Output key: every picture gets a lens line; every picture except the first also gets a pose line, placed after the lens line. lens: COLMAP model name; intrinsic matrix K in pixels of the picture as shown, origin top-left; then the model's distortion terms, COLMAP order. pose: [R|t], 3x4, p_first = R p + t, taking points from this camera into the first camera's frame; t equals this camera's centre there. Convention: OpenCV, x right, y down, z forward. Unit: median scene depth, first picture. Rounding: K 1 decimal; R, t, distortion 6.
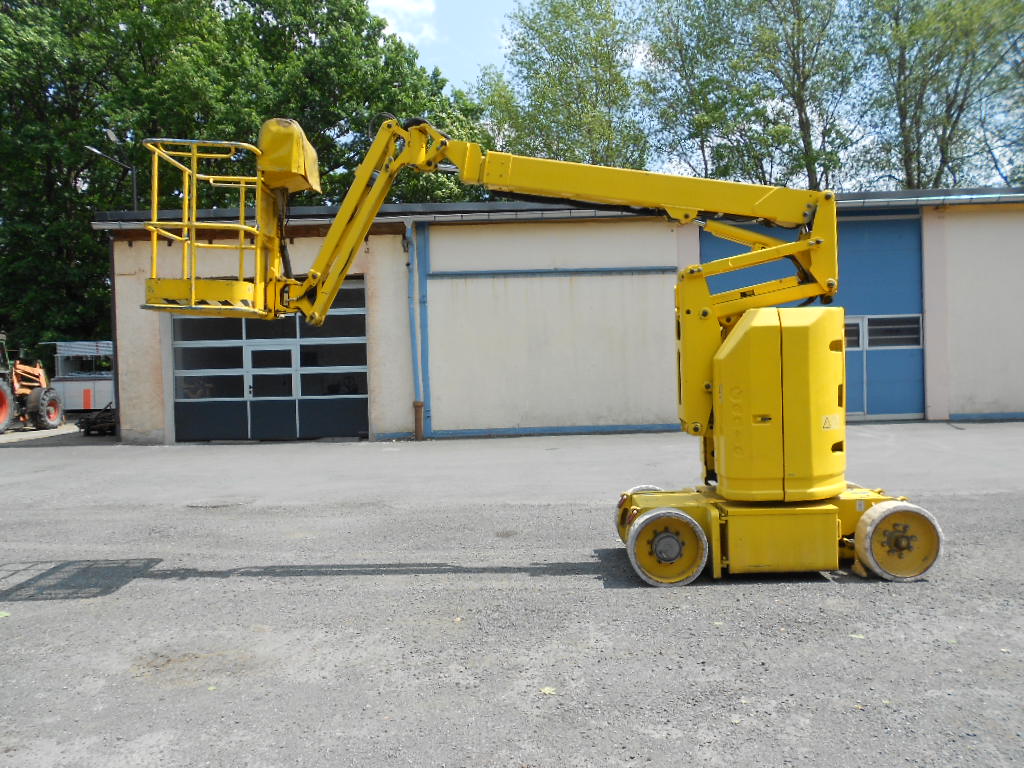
lens RADIAL K [[809.8, 0, 509.2], [0, 809.8, 382.8], [0, 0, 1]] dist [-0.010251, 0.012151]
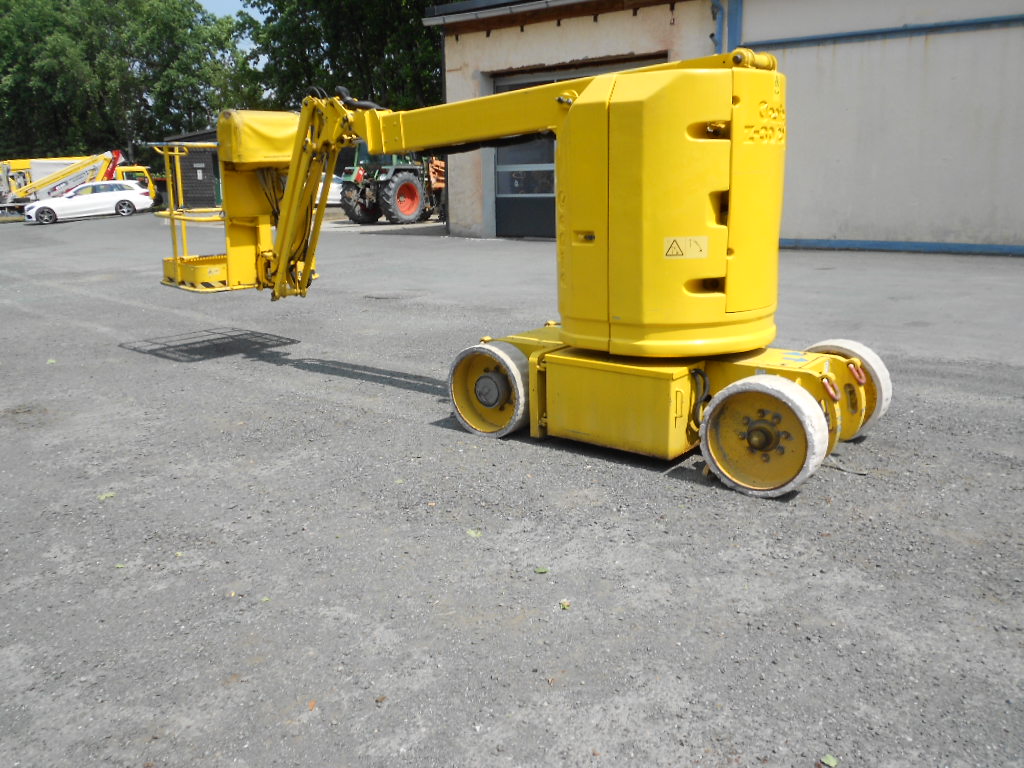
lens RADIAL K [[851.8, 0, 505.3], [0, 851.8, 378.3], [0, 0, 1]] dist [-0.010723, -0.021792]
pose [[0.799924, 0.145613, -0.582168, 0.695853], [-0.008736, 0.972837, 0.231325, -0.008026], [0.600038, -0.179957, 0.779467, 0.331881]]
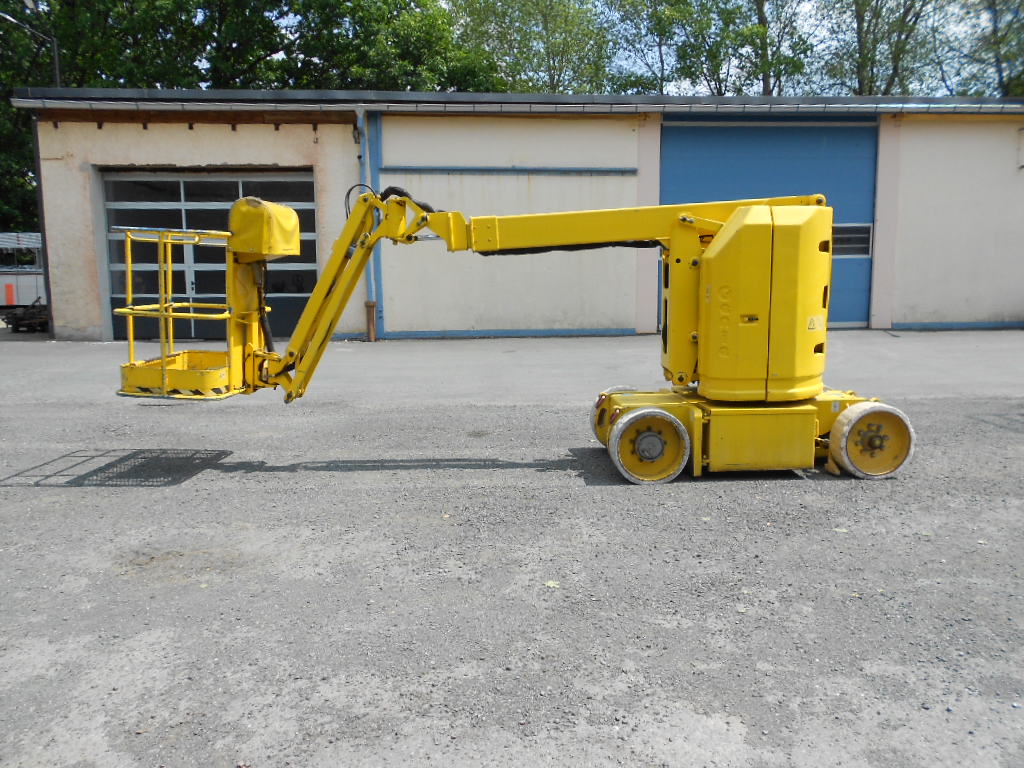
lens RADIAL K [[809.8, 0, 511.6], [0, 809.8, 382.4], [0, 0, 1]] dist [-0.010251, 0.012151]
pose [[0.996642, 0.009094, 0.081378, -0.056824], [-0.018425, 0.993234, 0.114658, 0.012857], [-0.079784, -0.115772, 0.990066, 0.028236]]
